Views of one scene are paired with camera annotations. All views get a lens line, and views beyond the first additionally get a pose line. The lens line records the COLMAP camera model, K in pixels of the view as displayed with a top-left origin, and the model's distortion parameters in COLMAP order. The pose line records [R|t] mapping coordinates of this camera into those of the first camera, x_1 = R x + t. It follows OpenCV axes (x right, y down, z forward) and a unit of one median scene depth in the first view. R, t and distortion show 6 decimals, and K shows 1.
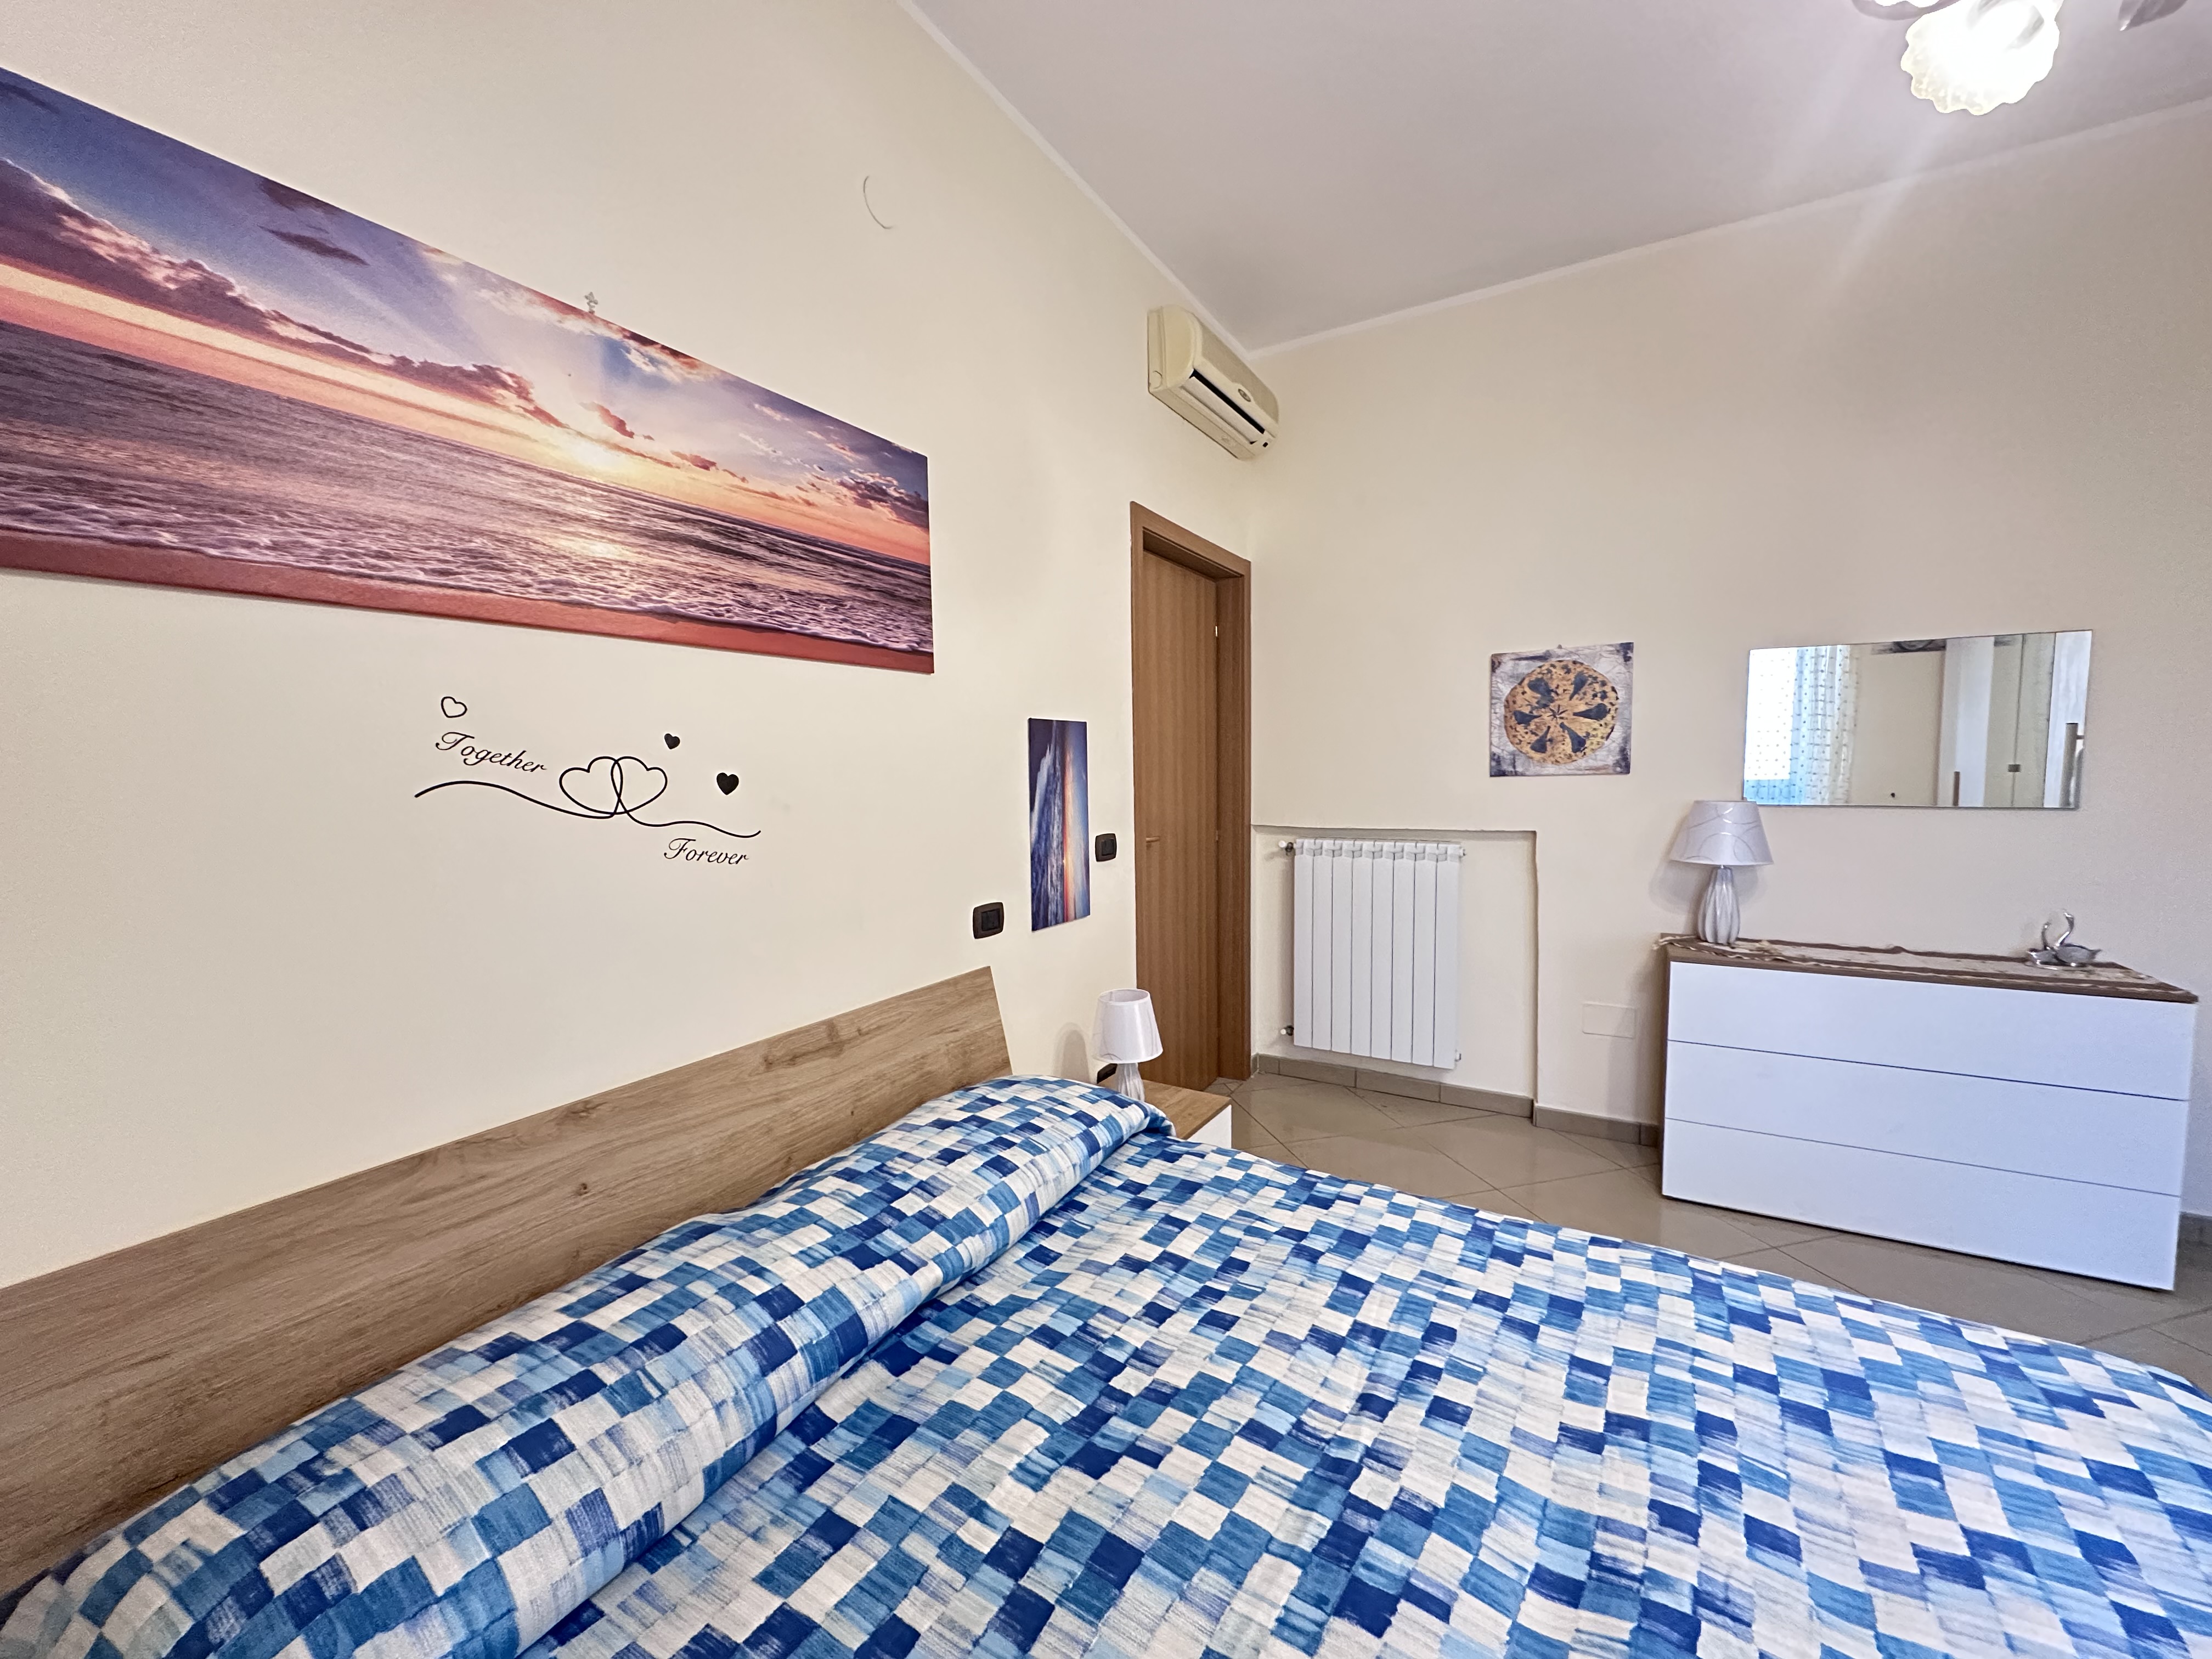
lens RADIAL K [[888.3, 0, 1099.0], [0, 888.3, 832.0], [0, 0, 1]] dist [0.002055, 0.000207]
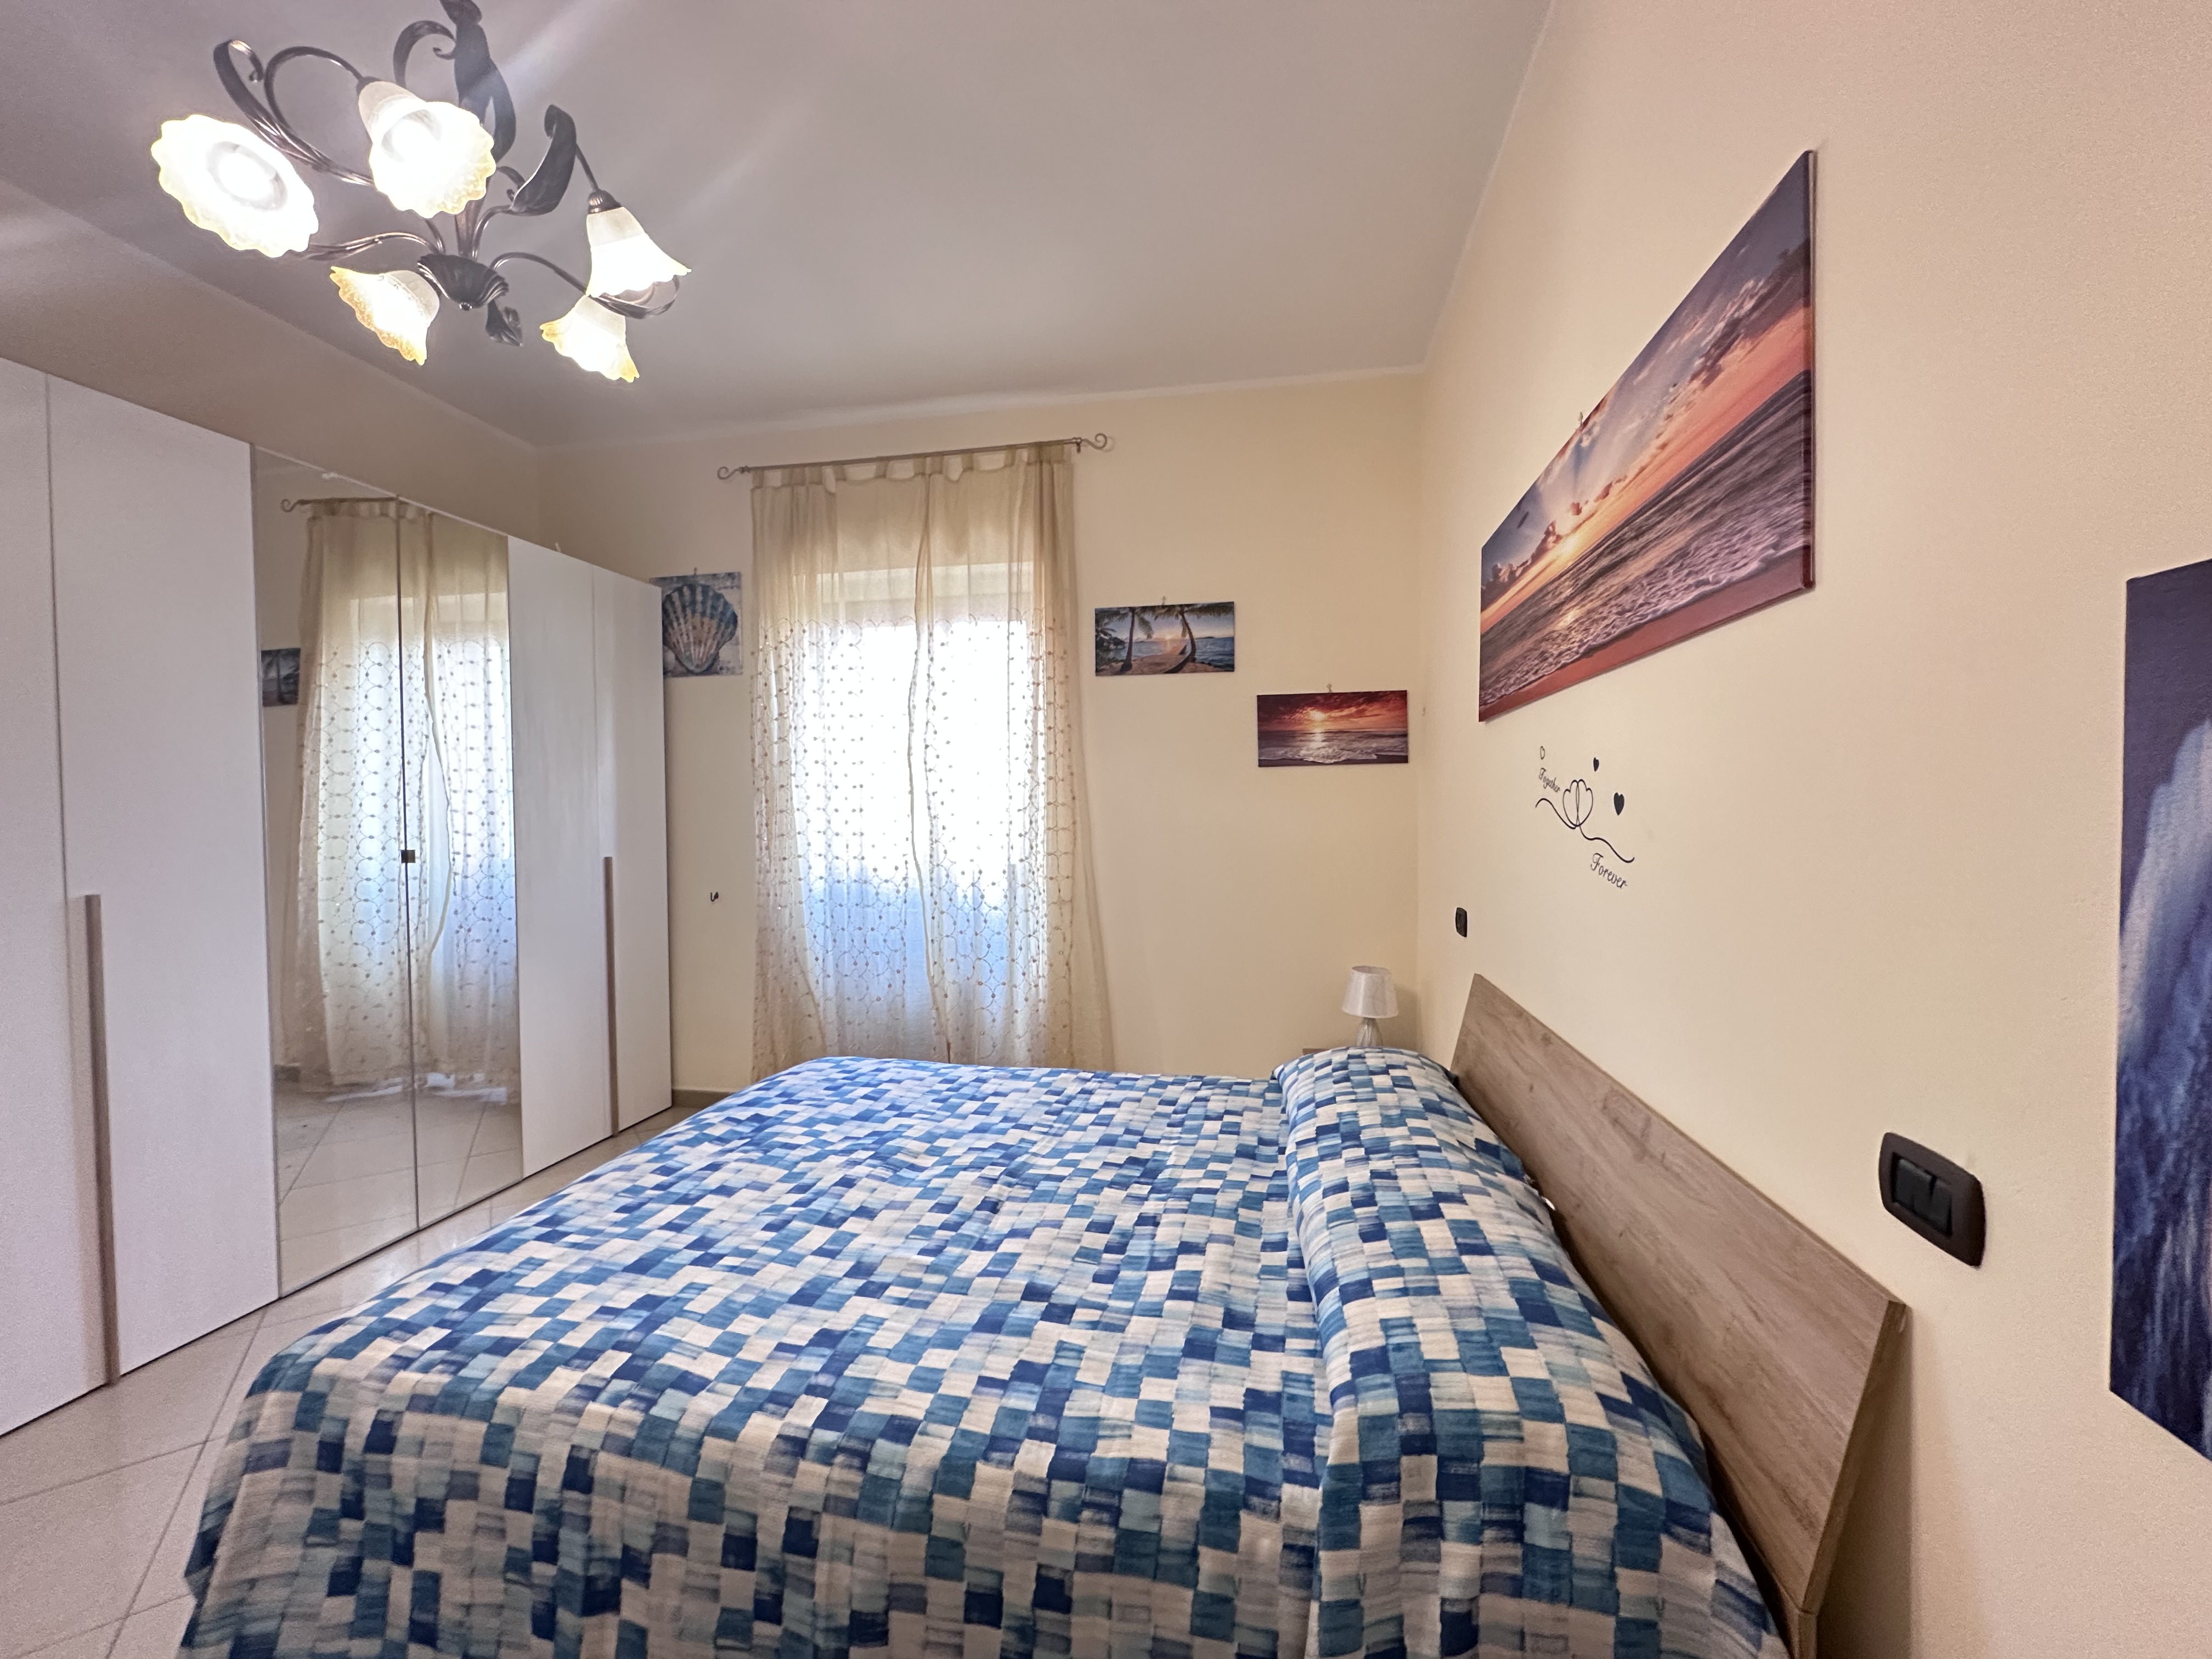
lens RADIAL K [[879.5, 0, 1102.5], [0, 879.5, 832.3], [0, 0, 1]] dist [0.019296, 0.000156]
pose [[-0.937434, 0.031439, -0.346739, 0.482324], [-0.004347, 0.994780, 0.101951, -0.129234], [0.348135, 0.097079, -0.932404, 1.848642]]
